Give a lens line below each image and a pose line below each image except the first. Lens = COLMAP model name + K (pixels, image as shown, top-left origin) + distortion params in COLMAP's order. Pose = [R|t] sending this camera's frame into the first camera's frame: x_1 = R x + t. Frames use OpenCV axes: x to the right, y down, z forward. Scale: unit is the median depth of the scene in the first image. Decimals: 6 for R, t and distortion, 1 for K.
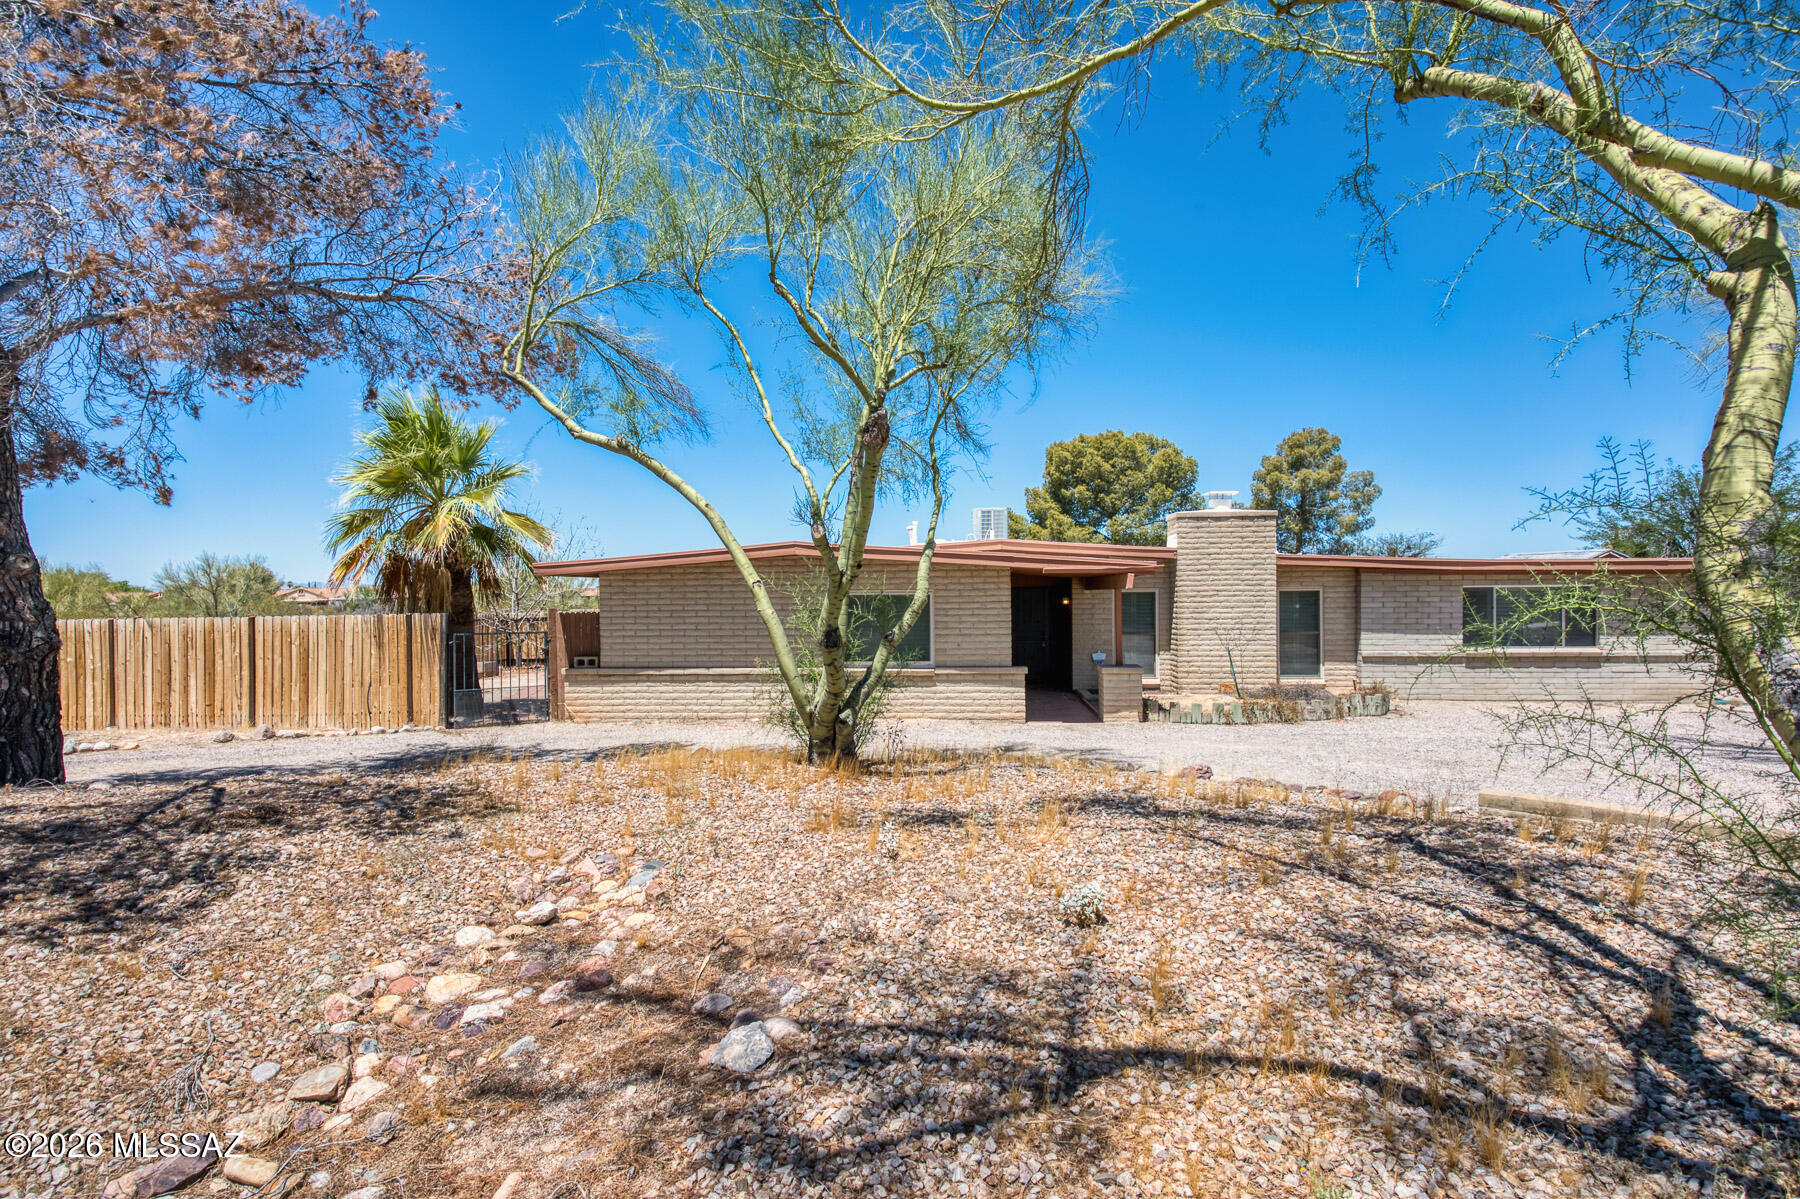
lens RADIAL K [[864.1, 0, 903.1], [0, 864.1, 595.8], [0, 0, 1]] dist [-0.007314, 0.006449]
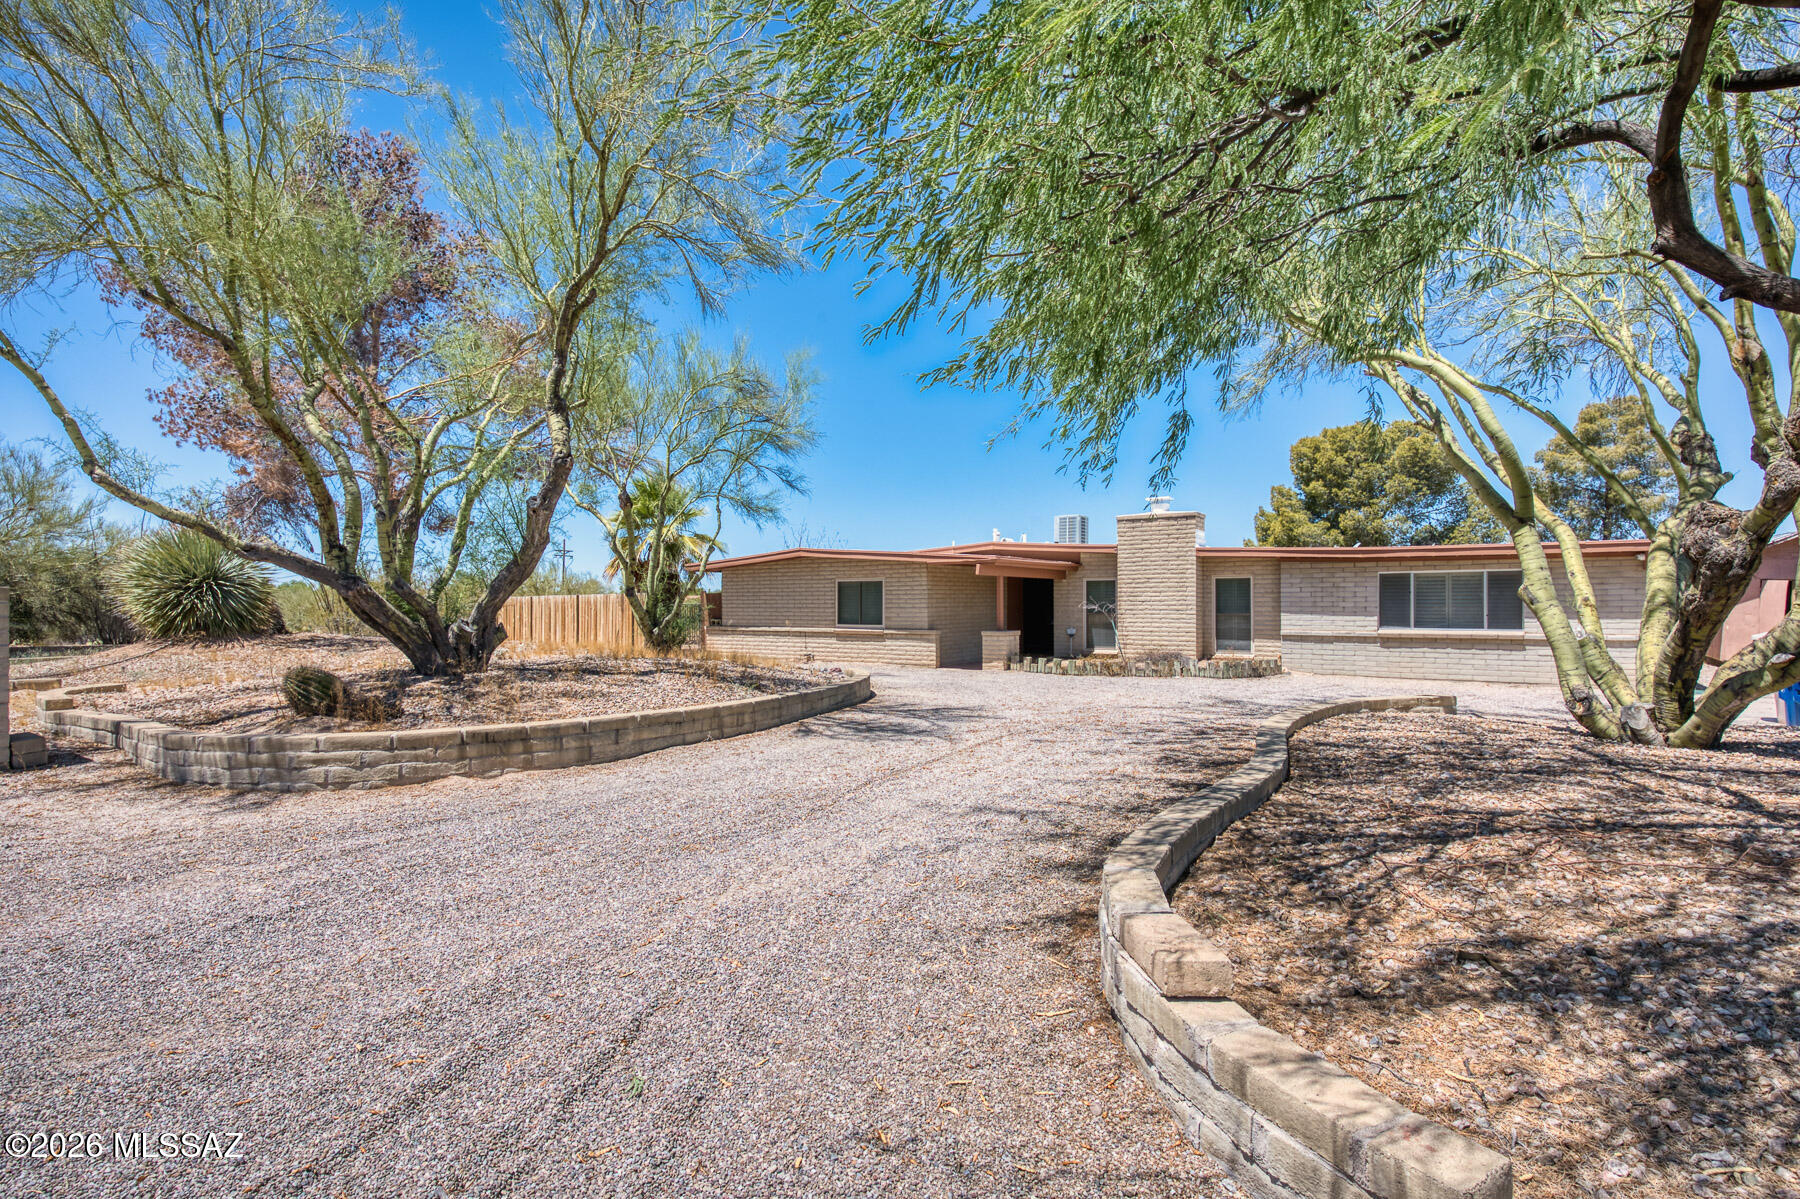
lens RADIAL K [[864.1, 0, 893.8], [0, 864.1, 595.7], [0, 0, 1]] dist [-0.007314, 0.006449]
pose [[0.865785, 0.001476, -0.500415, 0.665686], [-0.004459, 0.999979, -0.004766, 0.026662], [0.500397, 0.006358, 0.865773, -0.244937]]
